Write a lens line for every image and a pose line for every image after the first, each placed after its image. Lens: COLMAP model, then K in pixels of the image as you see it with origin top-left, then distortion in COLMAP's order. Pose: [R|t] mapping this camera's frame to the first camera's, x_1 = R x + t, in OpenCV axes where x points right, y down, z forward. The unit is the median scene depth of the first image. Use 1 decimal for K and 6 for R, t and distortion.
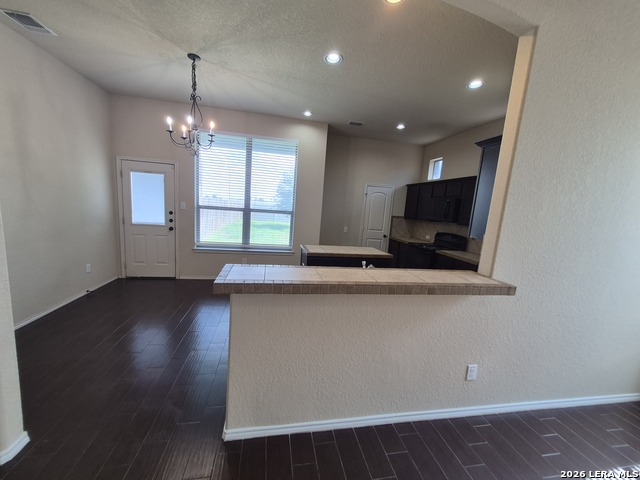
lens RADIAL K [[250.3, 0, 314.0], [0, 250.3, 241.6], [0, 0, 1]] dist [0.004012, 0.000421]
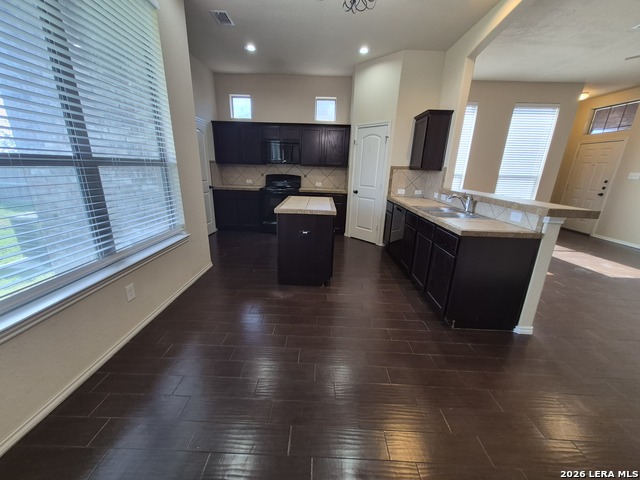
lens RADIAL K [[250.3, 0, 315.4], [0, 250.3, 241.4], [0, 0, 1]] dist [0.004012, 0.000421]
pose [[0.202543, -0.341457, 0.917814, -0.592344], [0.125007, 0.938588, 0.321599, -0.098284], [-0.971262, 0.049595, 0.232789, 0.636381]]
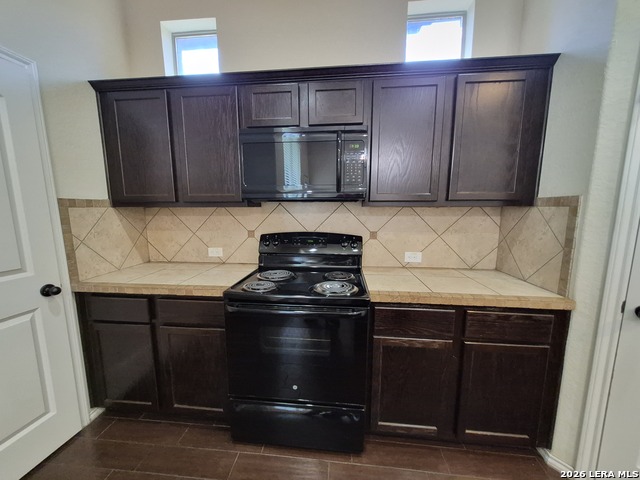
lens RADIAL K [[250.3, 0, 314.4], [0, 250.3, 241.7], [0, 0, 1]] dist [0.004012, 0.000421]
pose [[0.284676, -0.201128, 0.937287, 0.192714], [0.160703, 0.973918, 0.160180, -0.081754], [-0.945058, 0.105025, 0.309573, 0.912979]]
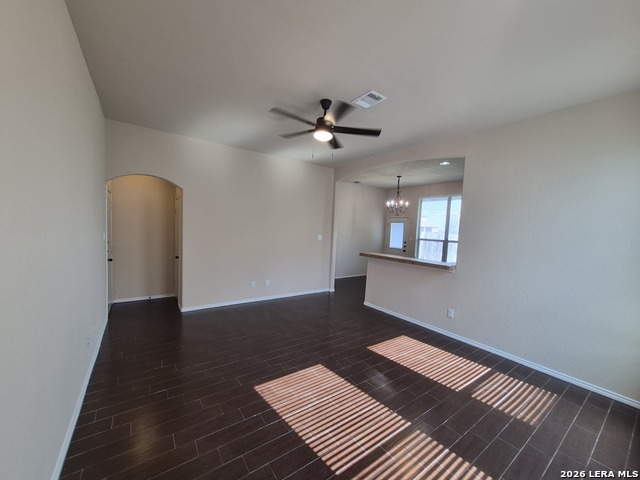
lens RADIAL K [[250.3, 0, 317.9], [0, 250.3, 240.3], [0, 0, 1]] dist [0.004012, 0.000421]
pose [[0.433813, -0.004996, -0.900989, 0.817542], [-0.140819, 0.987320, -0.073276, 0.095883], [0.889931, 0.158664, 0.427609, -0.381459]]
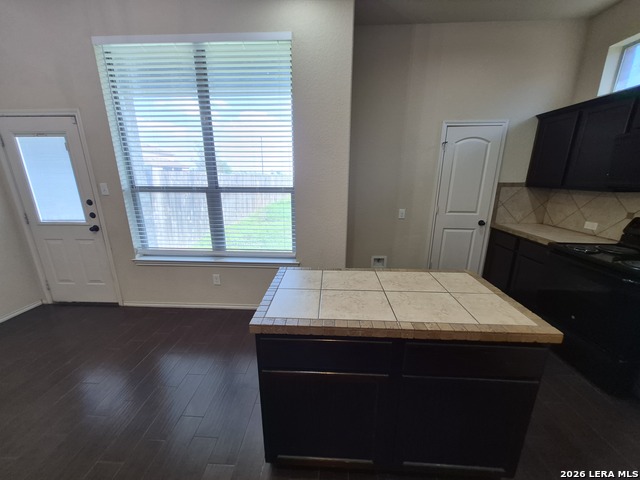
lens RADIAL K [[250.3, 0, 317.6], [0, 250.3, 242.4], [0, 0, 1]] dist [0.004012, 0.000421]
pose [[0.969619, -0.004554, -0.244578, 0.100546], [0.032615, 0.993307, 0.110804, -0.066840], [0.242436, -0.115415, 0.963278, 0.525081]]
